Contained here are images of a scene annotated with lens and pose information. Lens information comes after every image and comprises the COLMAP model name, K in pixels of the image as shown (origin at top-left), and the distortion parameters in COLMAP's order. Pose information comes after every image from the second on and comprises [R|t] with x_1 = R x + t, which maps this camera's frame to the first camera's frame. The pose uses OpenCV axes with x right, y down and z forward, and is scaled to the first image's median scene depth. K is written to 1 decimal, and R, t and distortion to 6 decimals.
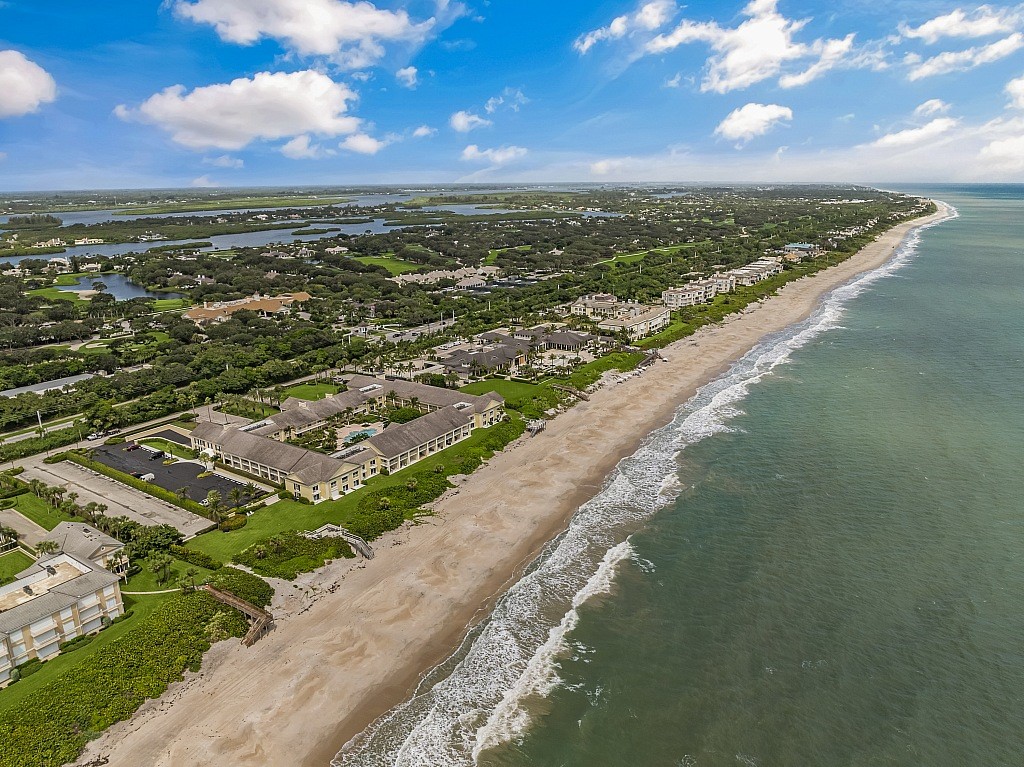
lens RADIAL K [[718.7, 0, 512.0], [0, 718.7, 383.5], [0, 0, 1]] dist [0.008659, -0.000556]
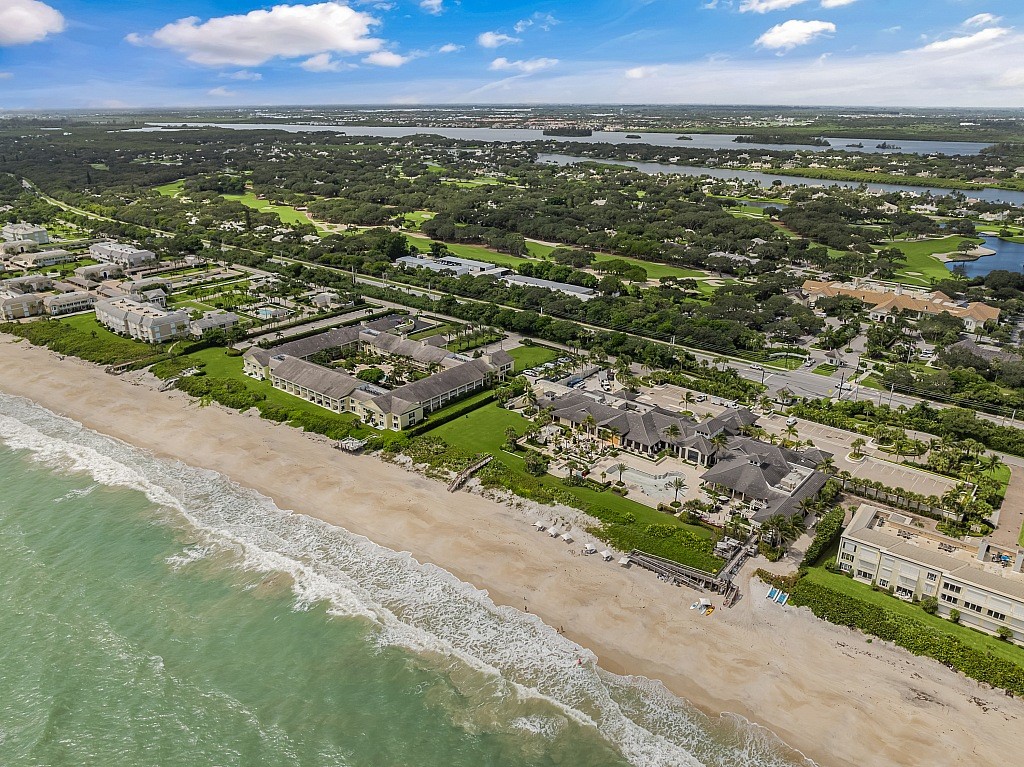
lens RADIAL K [[718.7, 0, 512.0], [0, 718.7, 383.5], [0, 0, 1]] dist [0.008659, -0.000556]
pose [[-0.088010, 0.367019, -0.926041, 0.957619], [-0.282426, 0.882306, 0.376526, -0.467513], [0.955243, 0.294676, 0.026004, 1.391787]]
